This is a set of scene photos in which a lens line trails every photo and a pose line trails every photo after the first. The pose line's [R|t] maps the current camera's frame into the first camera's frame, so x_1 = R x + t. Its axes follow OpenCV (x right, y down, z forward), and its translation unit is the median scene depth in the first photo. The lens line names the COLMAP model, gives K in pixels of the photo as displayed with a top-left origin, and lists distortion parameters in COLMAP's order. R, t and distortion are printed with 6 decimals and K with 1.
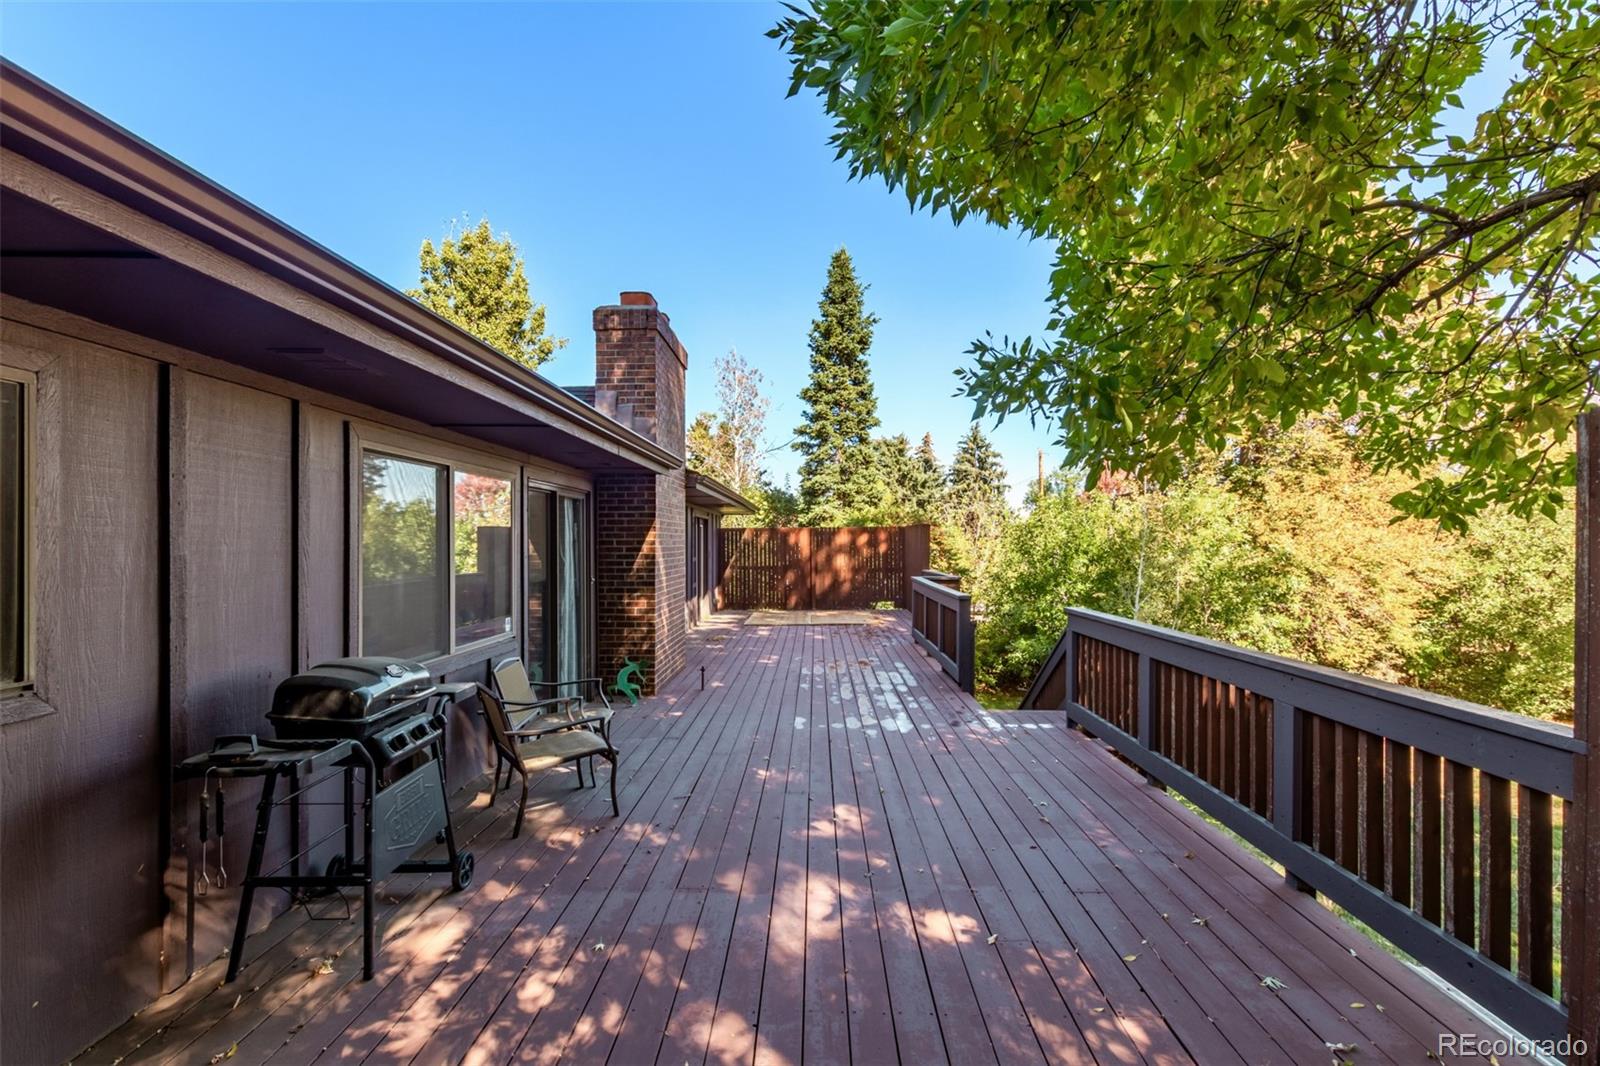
lens RADIAL K [[729.3, 0, 798.4], [0, 729.3, 536.5], [0, 0, 1]] dist [0.000351, -0.001334]
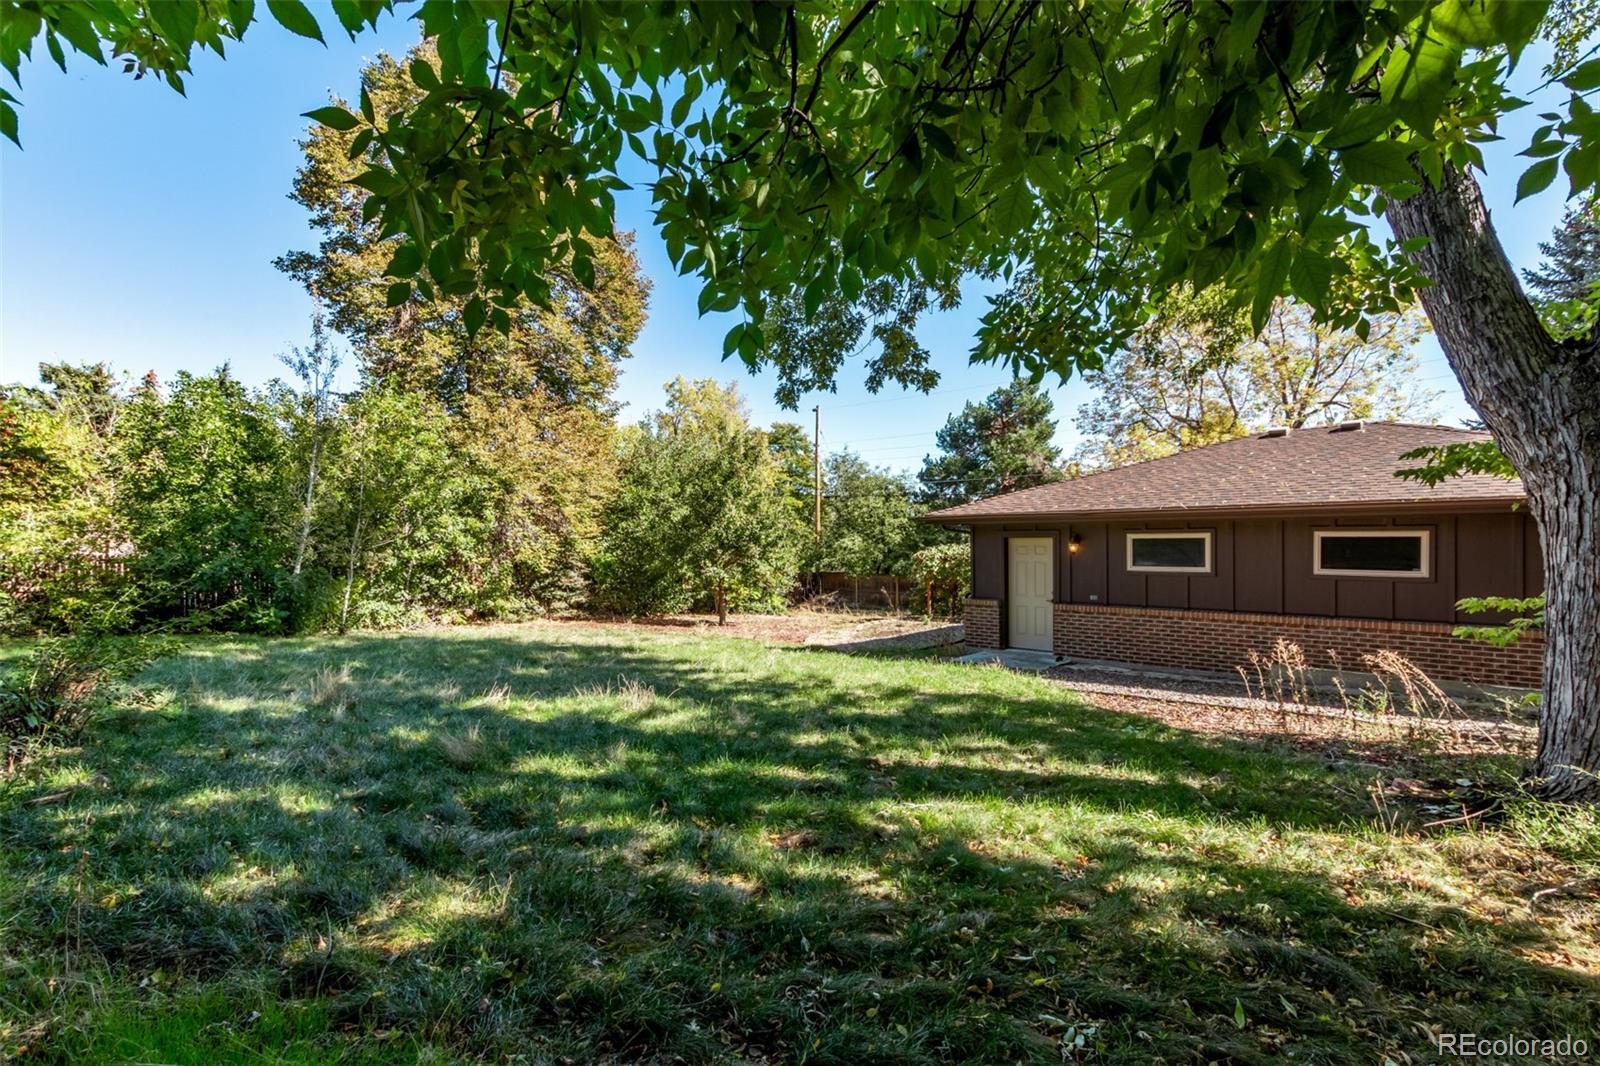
lens RADIAL K [[729.3, 0, 798.4], [0, 729.3, 536.5], [0, 0, 1]] dist [0.000351, -0.001334]
pose [[0.653329, -0.002312, 0.757071, 0.162335], [0.002279, 0.999997, 0.001088, 0.121549], [-0.757071, 0.001015, 0.653332, -0.029871]]
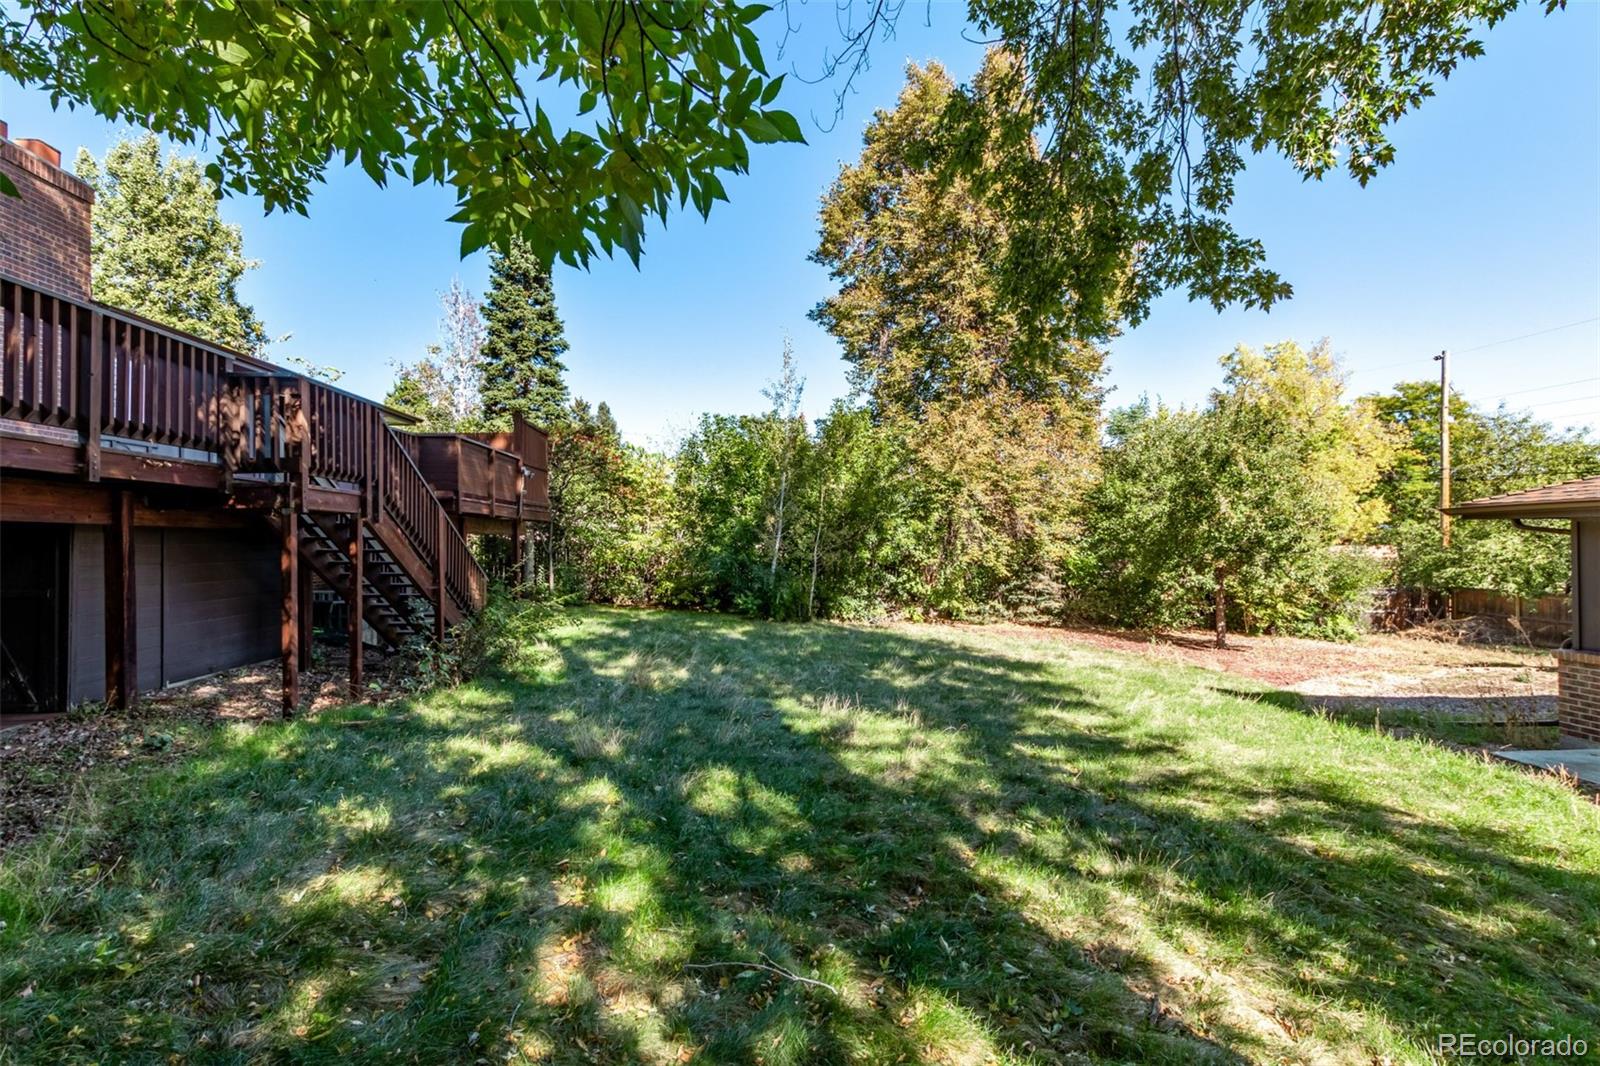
lens RADIAL K [[725.5, 0, 804.9], [0, 725.5, 528.3], [0, 0, 1]] dist [0.000409, -0.000177]
pose [[0.996127, -0.003286, 0.087867, 0.362833], [0.004253, 0.999932, -0.010814, 0.118379], [-0.087826, 0.011146, 0.996074, -0.052355]]
